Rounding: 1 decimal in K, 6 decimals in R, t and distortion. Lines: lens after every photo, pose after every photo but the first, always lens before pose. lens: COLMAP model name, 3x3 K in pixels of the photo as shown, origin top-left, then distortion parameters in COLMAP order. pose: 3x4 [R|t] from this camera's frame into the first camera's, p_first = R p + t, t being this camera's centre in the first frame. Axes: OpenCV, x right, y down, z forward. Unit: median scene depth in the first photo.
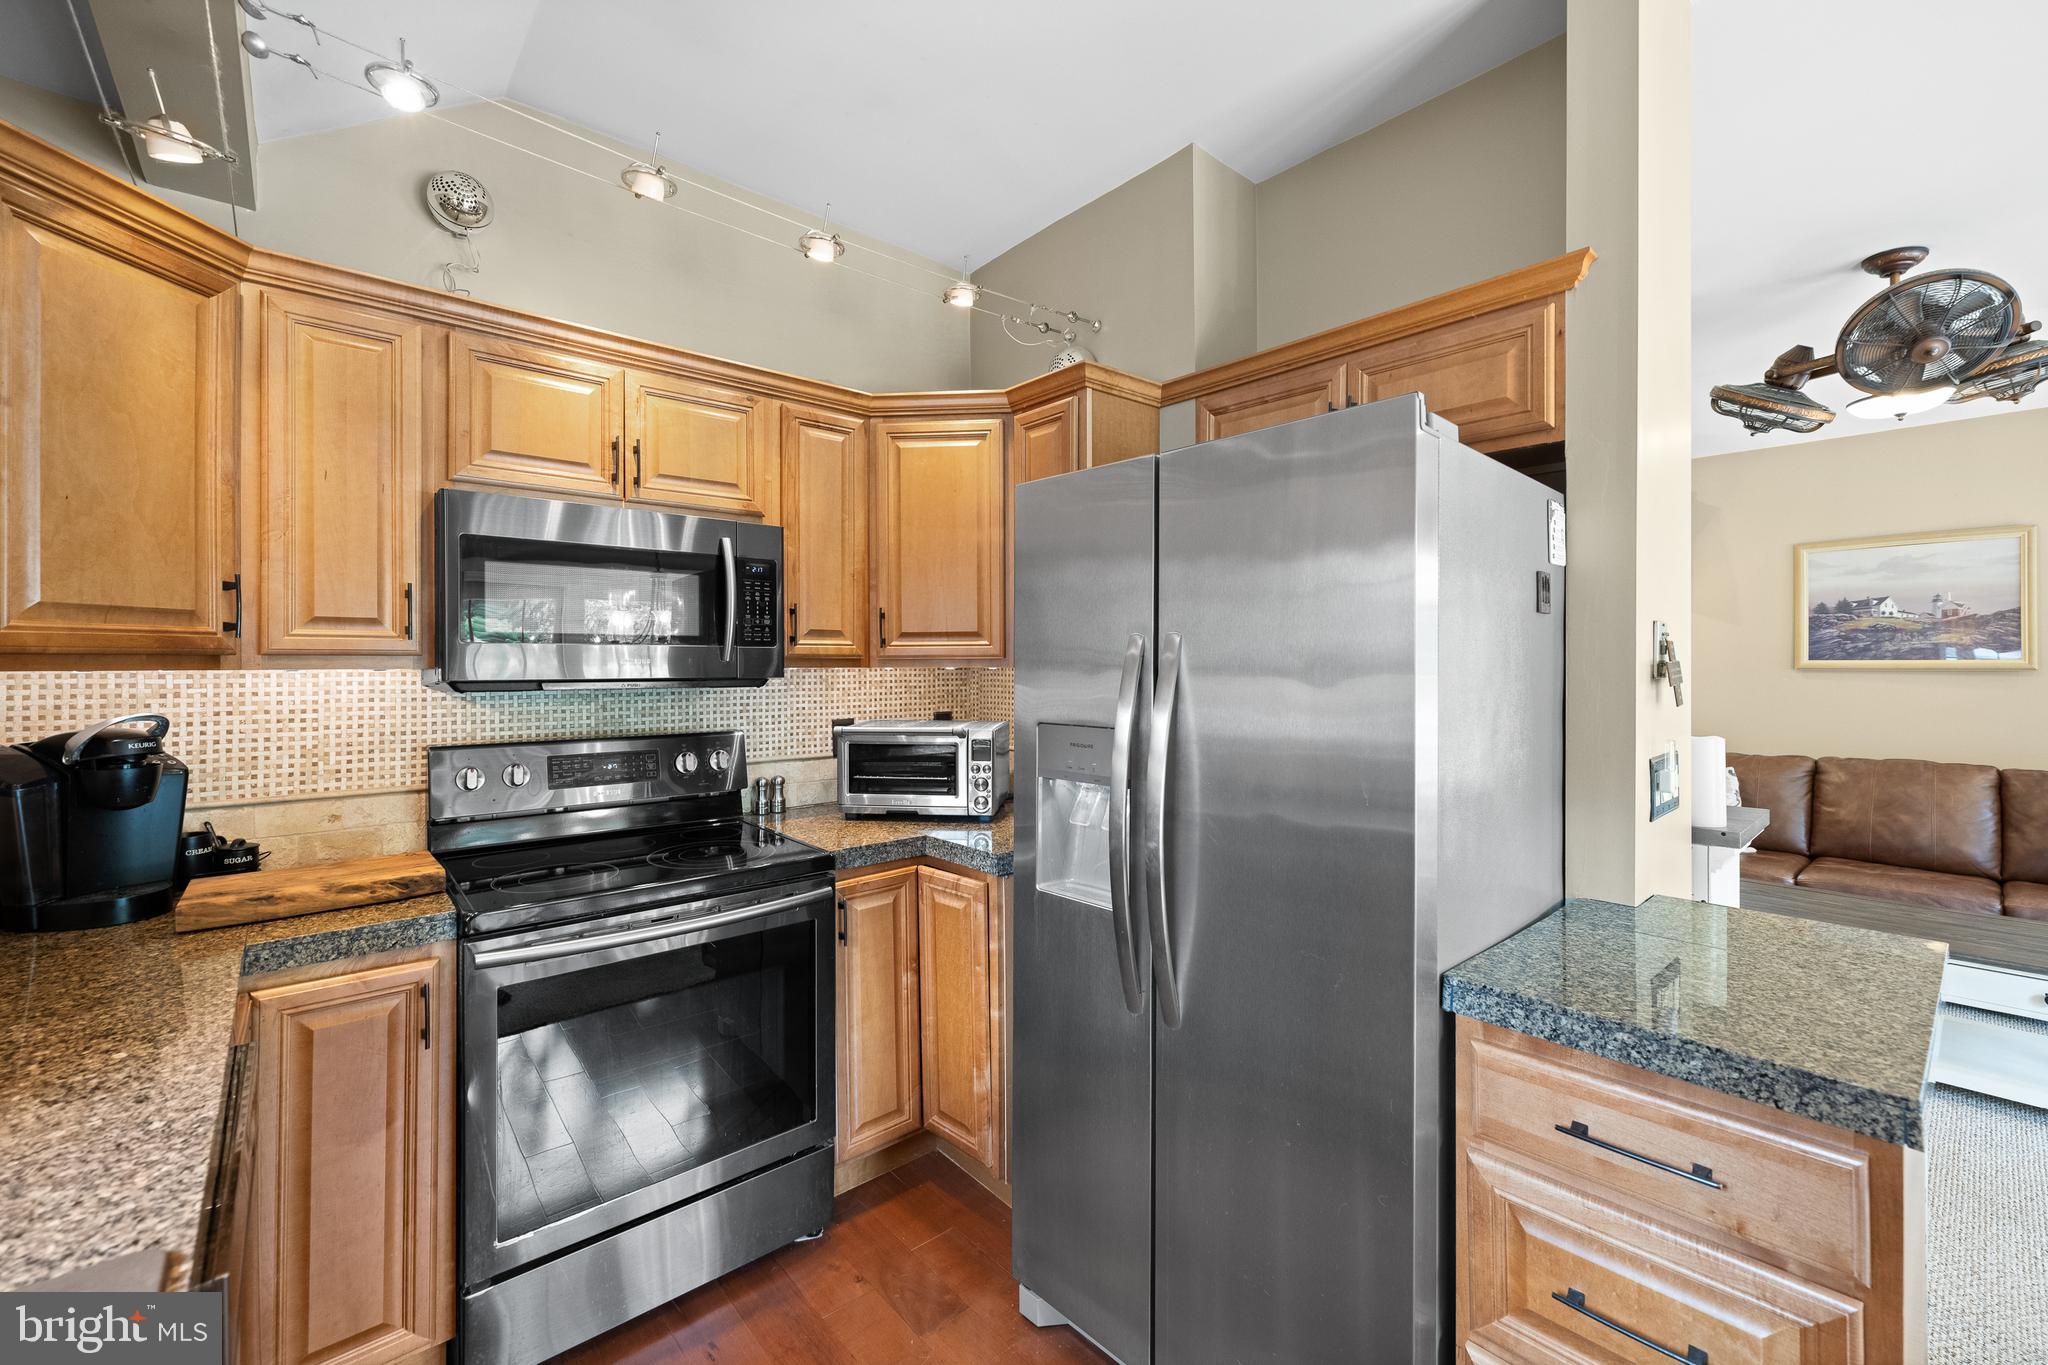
lens RADIAL K [[830.4, 0, 1032.7], [0, 830.4, 667.8], [0, 0, 1]] dist [-0.000919, -0.000190]
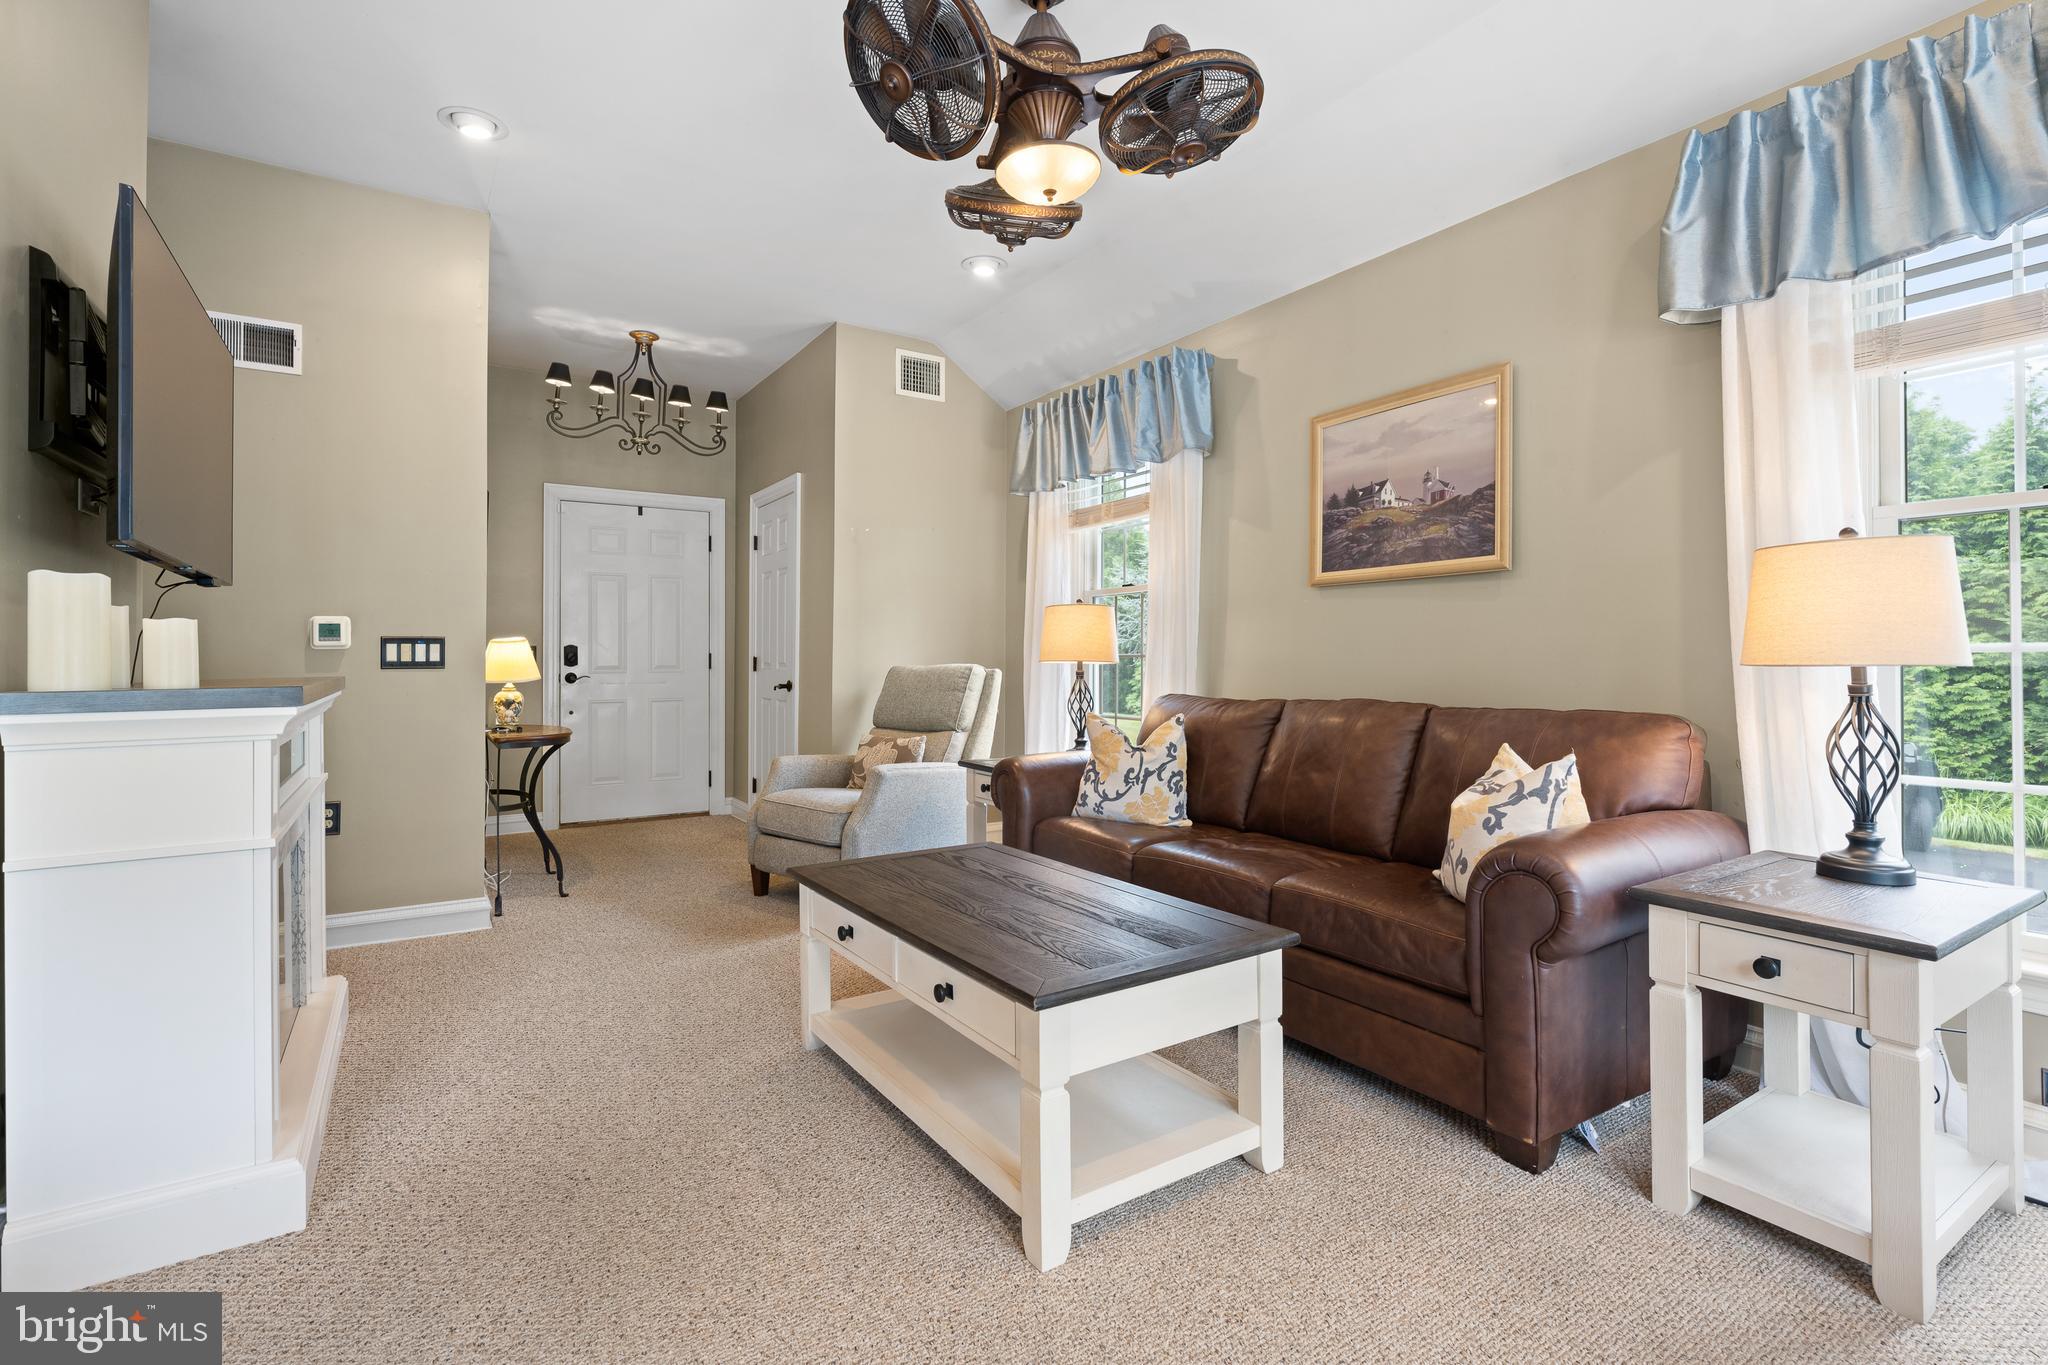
lens RADIAL K [[943.5, 0, 1025.2], [0, 943.5, 656.3], [0, 0, 1]] dist [0.001691, 0.000375]
pose [[0.989476, -0.003912, -0.144644, 0.915484], [0.003463, 0.999988, -0.003358, 0.077476], [0.144655, 0.002822, 0.989478, 0.148662]]
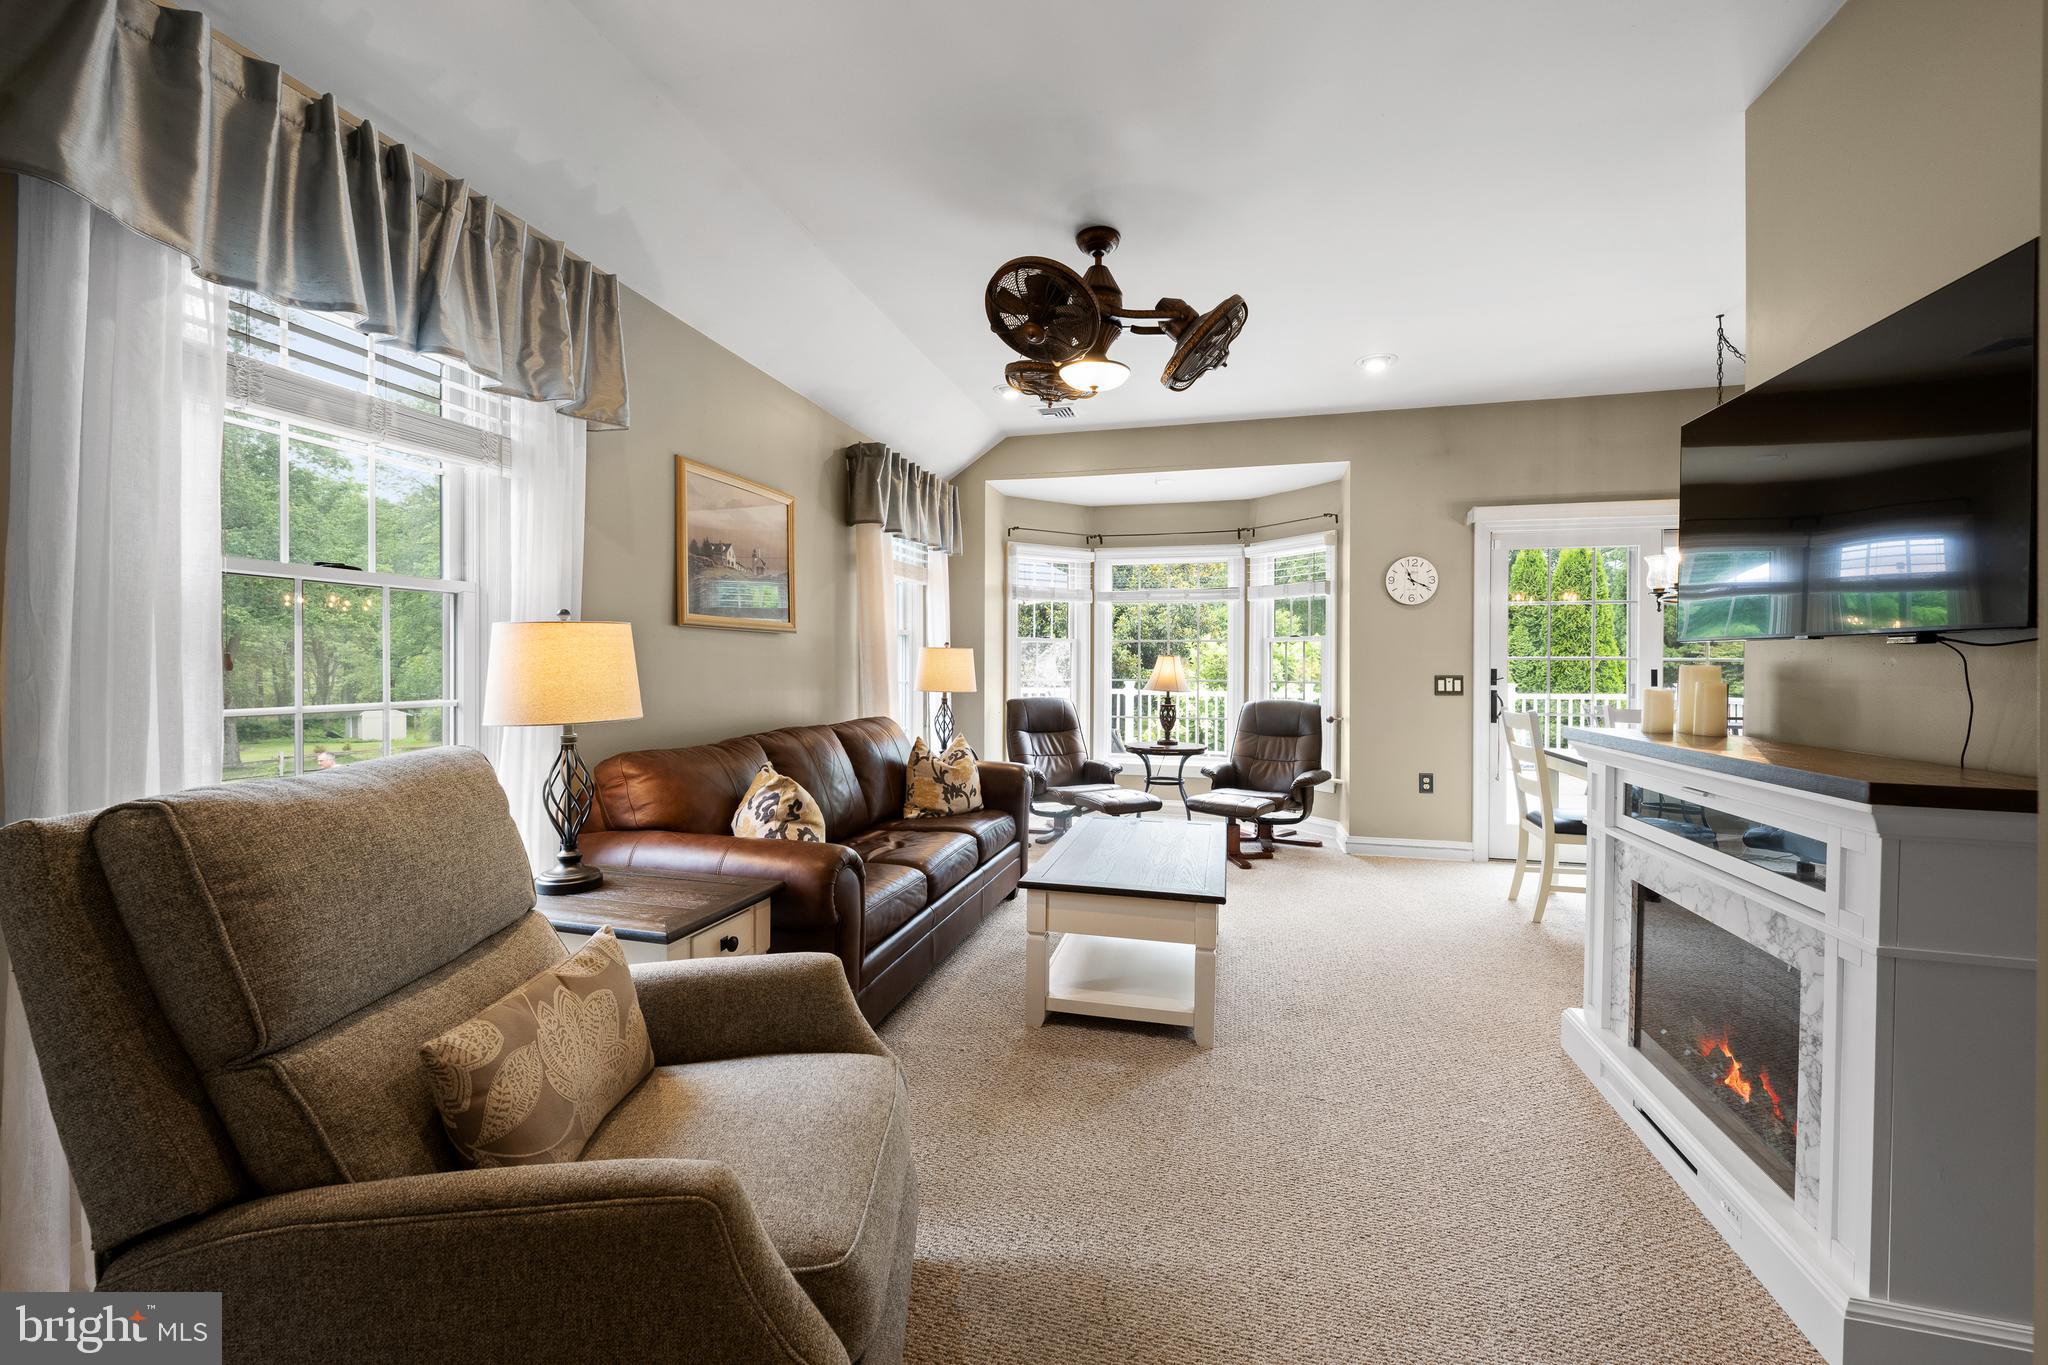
lens RADIAL K [[829.5, 0, 1016.7], [0, 829.5, 679.3], [0, 0, 1]] dist [-0.000216, 0.000440]
pose [[-0.556816, -0.014953, 0.830502, 0.167805], [-0.002573, 0.999864, 0.016277, 0.042905], [-0.830632, 0.006926, -0.556778, 1.349754]]
